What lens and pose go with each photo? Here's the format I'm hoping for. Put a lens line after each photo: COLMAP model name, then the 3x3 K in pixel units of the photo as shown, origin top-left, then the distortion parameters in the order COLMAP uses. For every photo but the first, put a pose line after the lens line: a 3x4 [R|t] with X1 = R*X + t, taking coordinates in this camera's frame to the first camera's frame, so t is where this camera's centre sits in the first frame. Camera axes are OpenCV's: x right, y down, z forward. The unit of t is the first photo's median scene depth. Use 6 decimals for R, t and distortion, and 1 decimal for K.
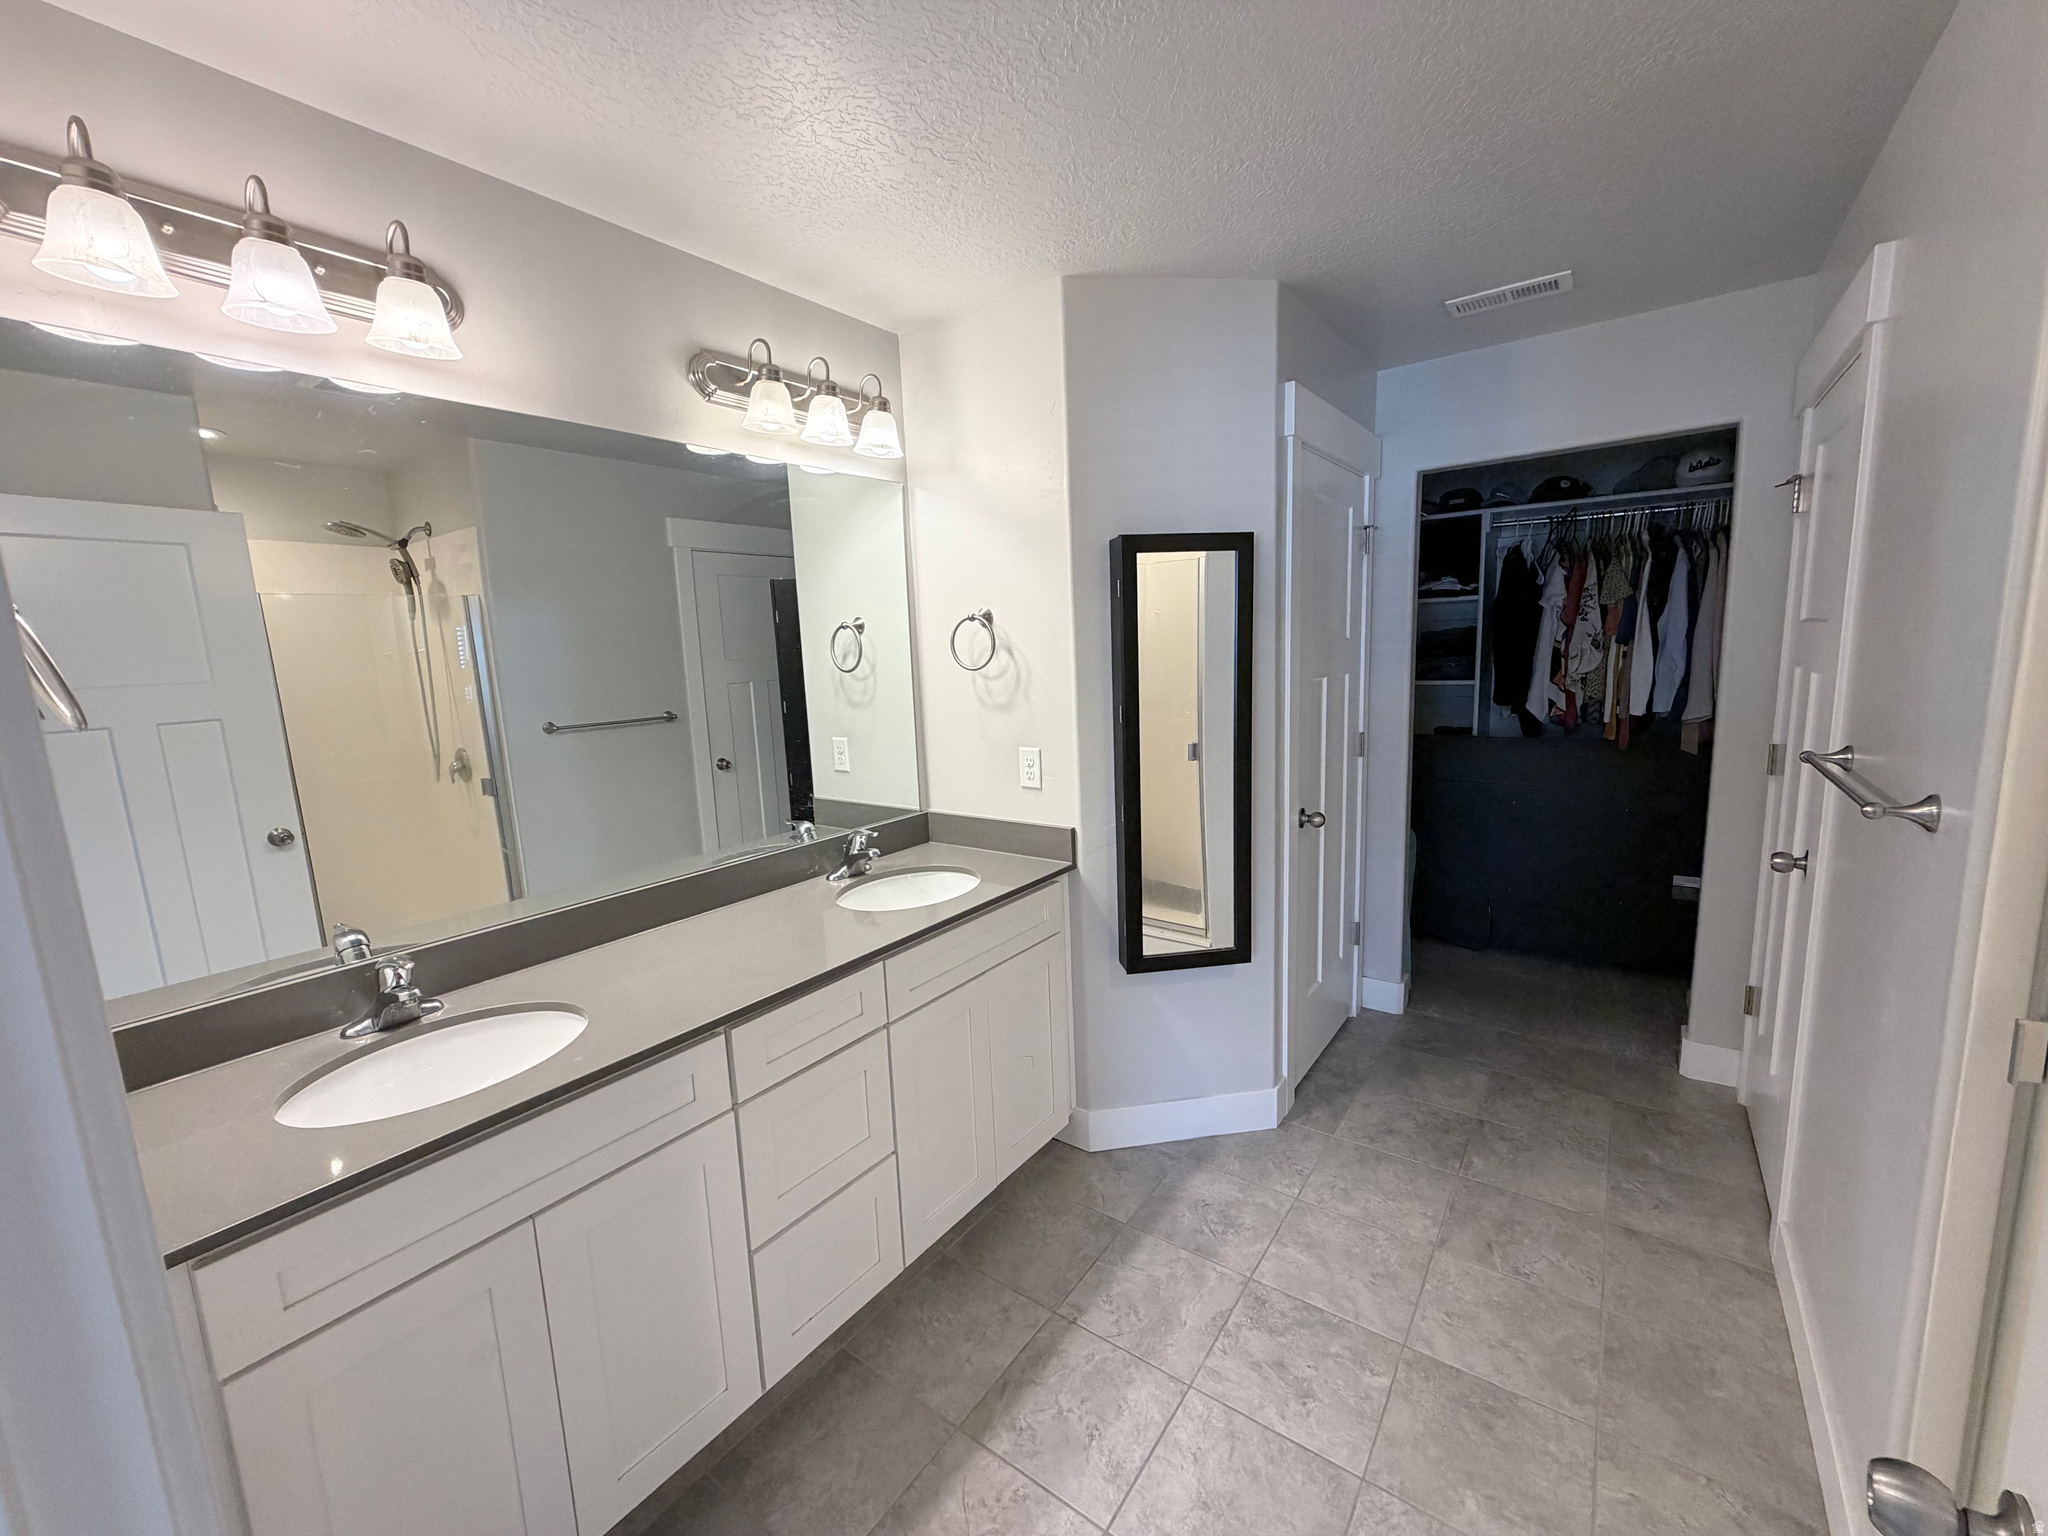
lens RADIAL K [[811.4, 0, 1031.8], [0, 811.4, 768.6], [0, 0, 1]] dist [0.000721, -0.000529]
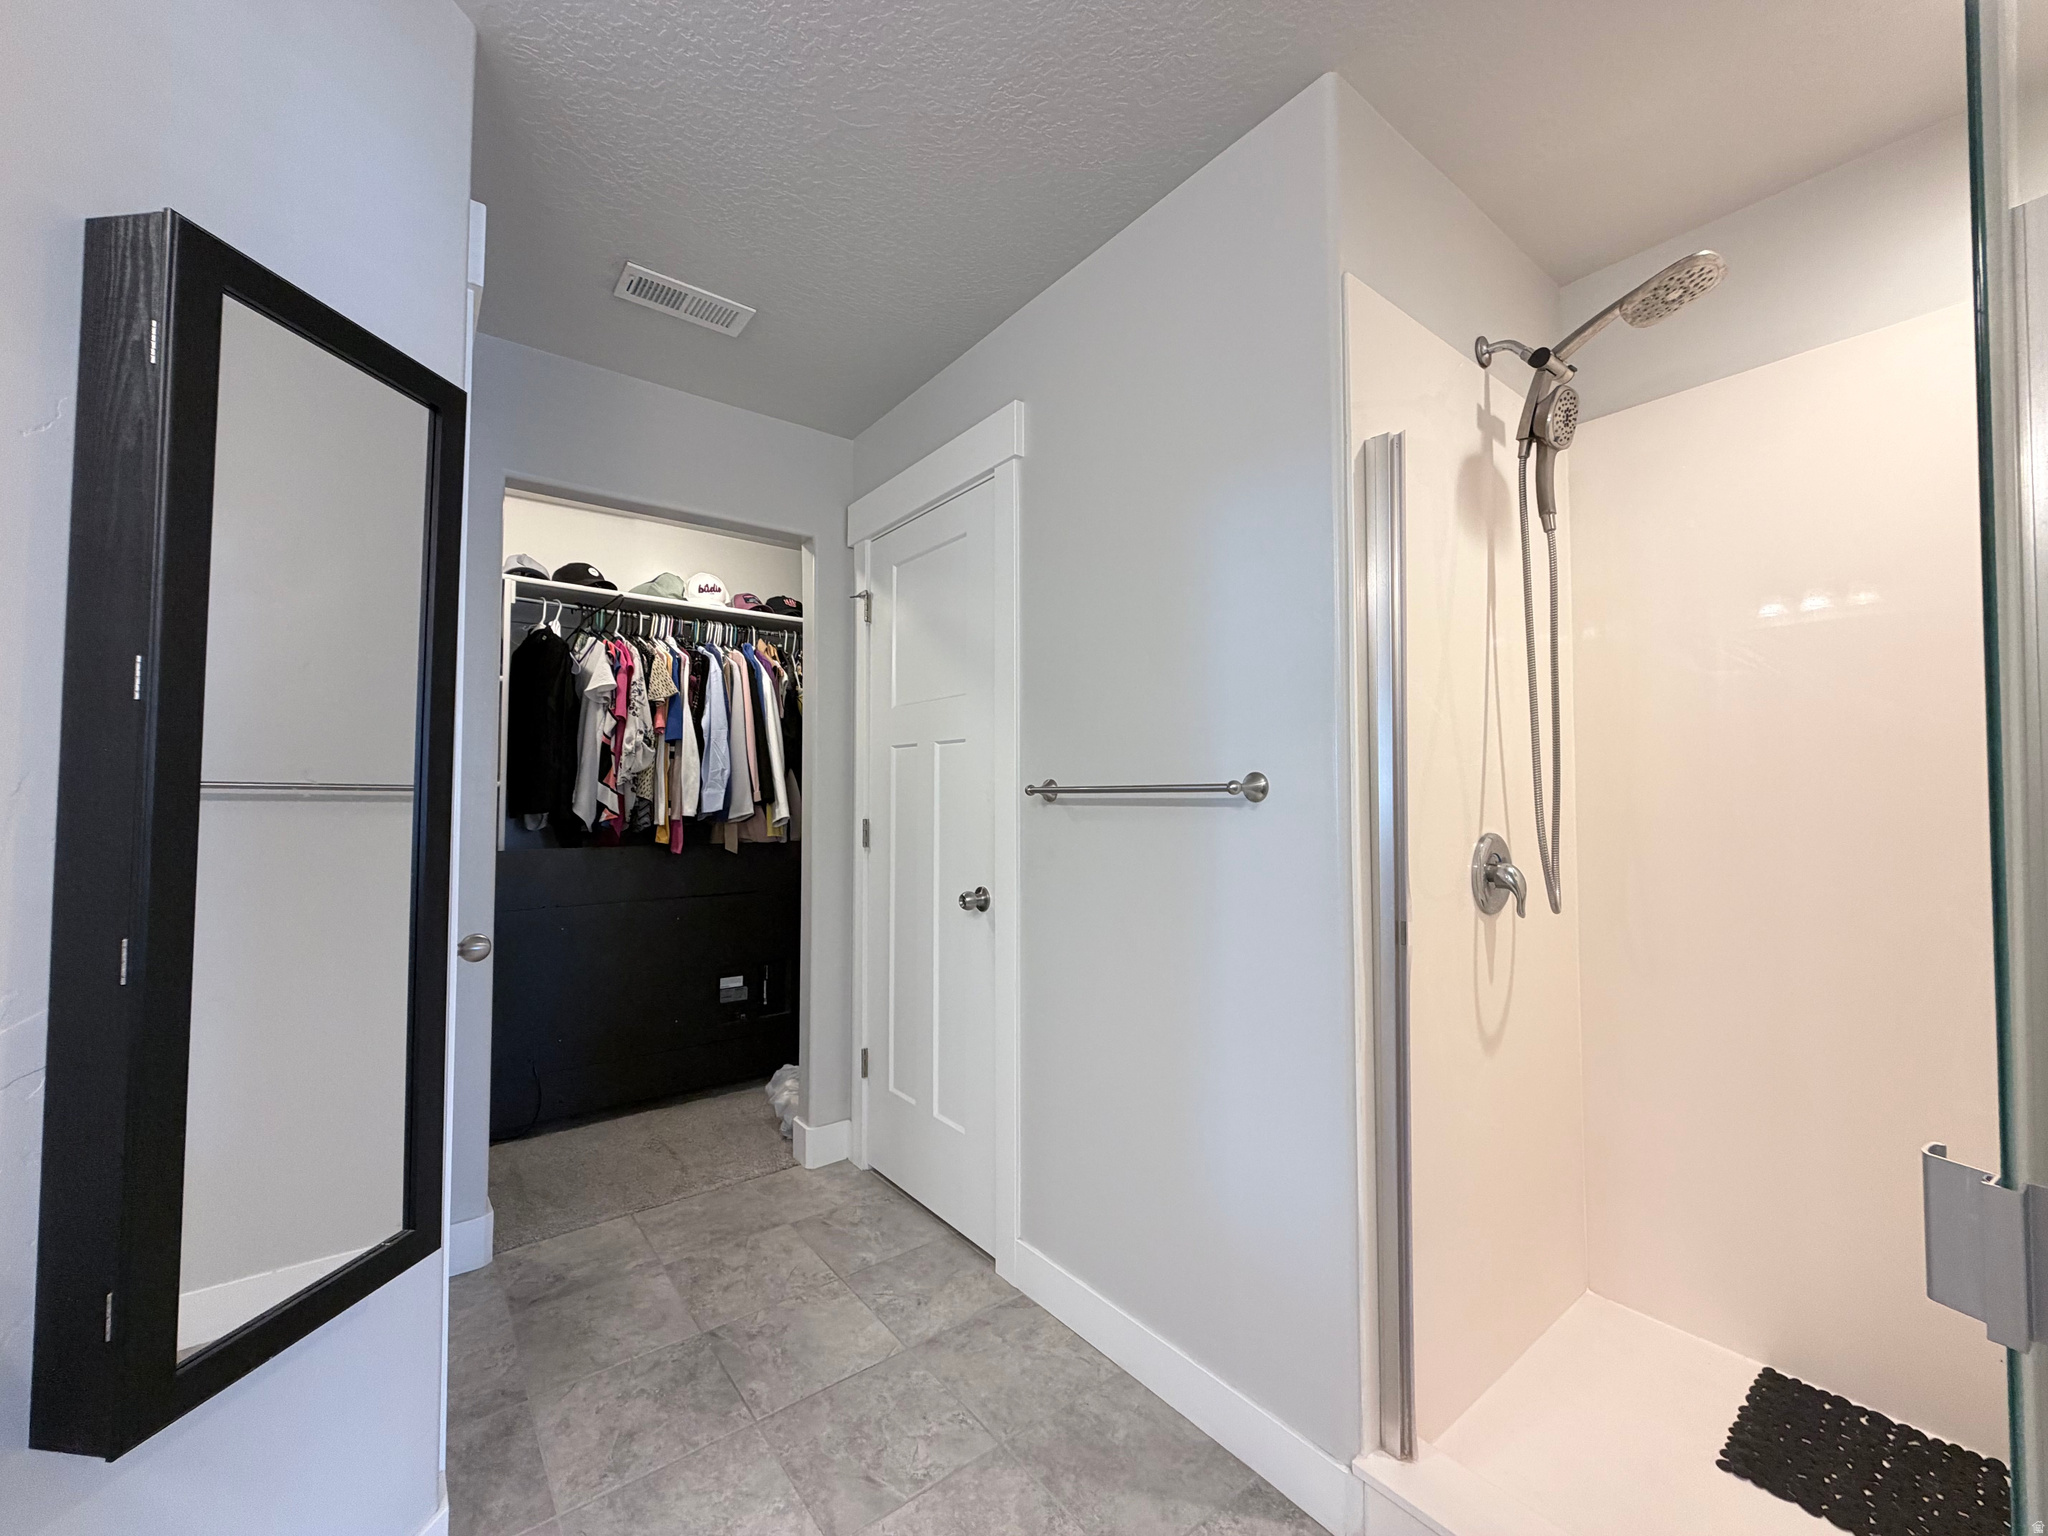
lens RADIAL K [[811.4, 0, 1020.0], [0, 811.4, 767.1], [0, 0, 1]] dist [0.000721, -0.000529]
pose [[0.279355, 0.077183, 0.957081, -0.096420], [0.134051, 0.983867, -0.118471, 0.054058], [-0.950785, 0.161393, 0.264502, 0.429356]]
